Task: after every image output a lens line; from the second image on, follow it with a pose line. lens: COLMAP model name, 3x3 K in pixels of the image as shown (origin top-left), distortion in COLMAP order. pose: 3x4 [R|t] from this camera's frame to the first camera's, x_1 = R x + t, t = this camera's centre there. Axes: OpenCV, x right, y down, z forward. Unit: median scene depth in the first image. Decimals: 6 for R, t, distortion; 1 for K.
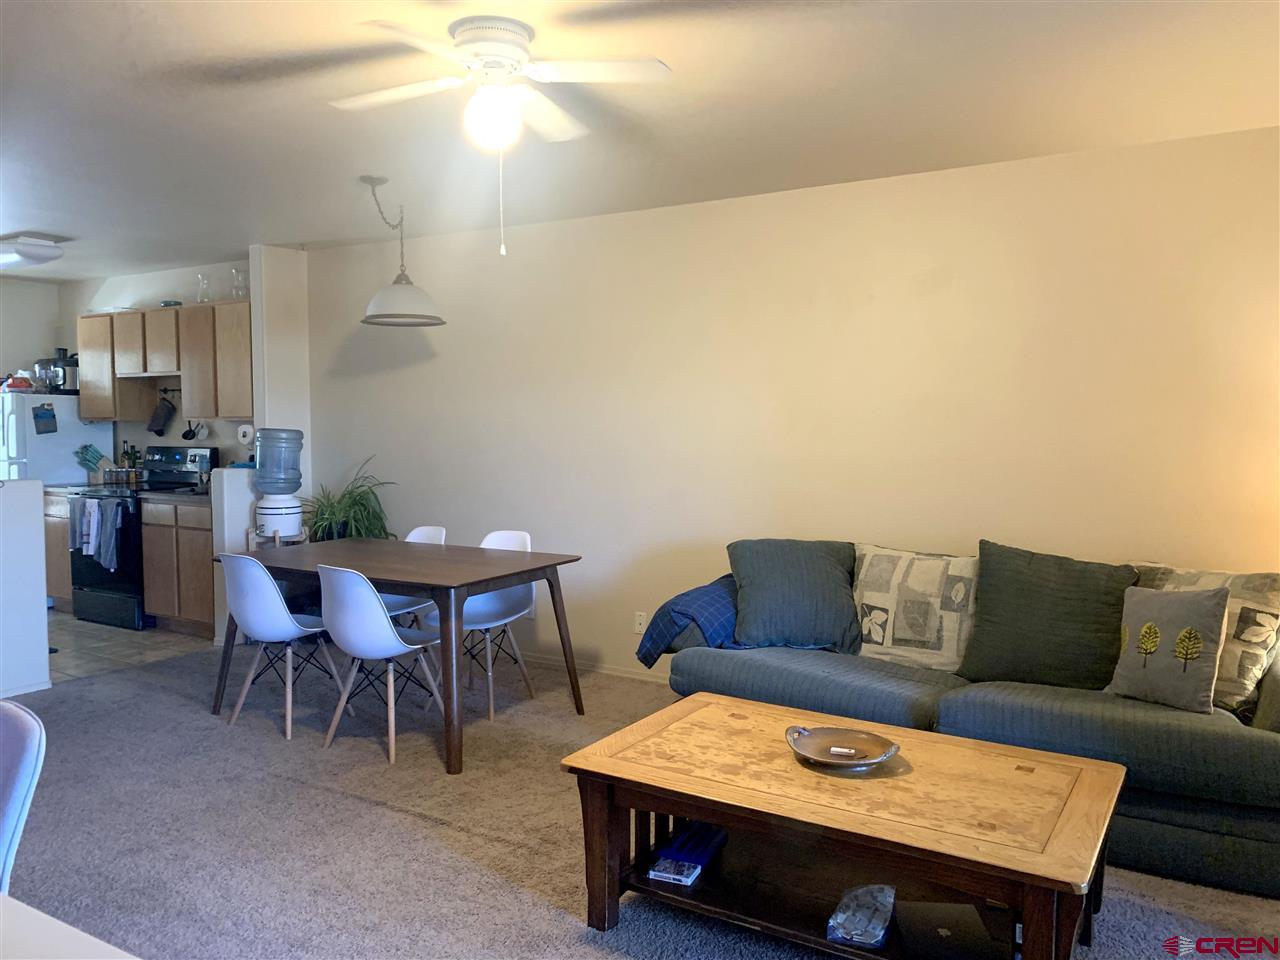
lens RADIAL K [[963.7, 0, 637.8], [0, 963.7, 483.7], [0, 0, 1]] dist [0.014808, 0.003787]
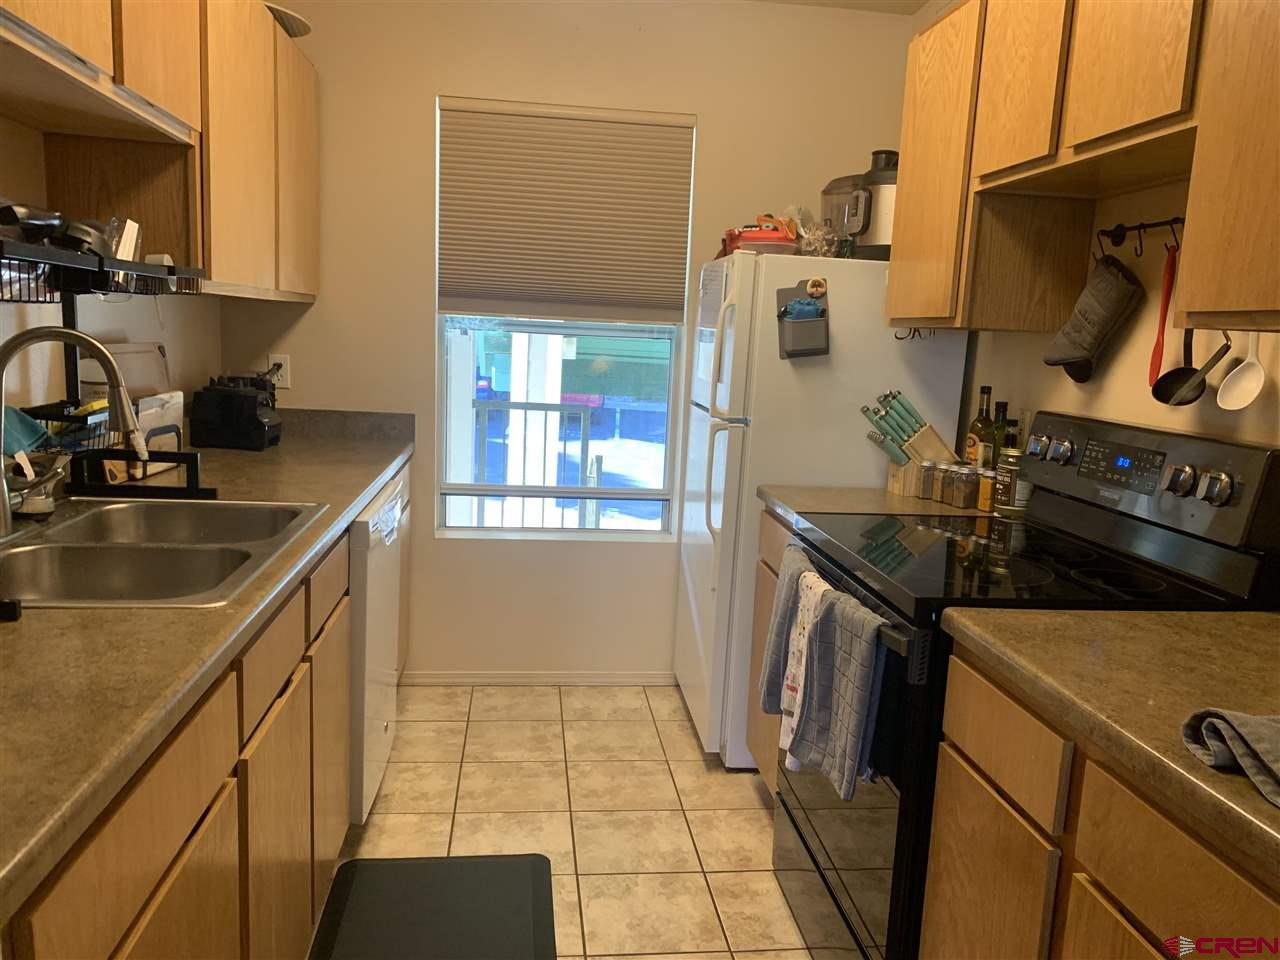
lens RADIAL K [[995.3, 0, 637.8], [0, 995.3, 487.2], [0, 0, 1]] dist [0.014936, 0.002649]
pose [[0.625685, 0.144435, -0.766587, -0.347909], [-0.094906, 0.989504, 0.108974, -0.038864], [0.774281, 0.004570, 0.632826, 0.720673]]
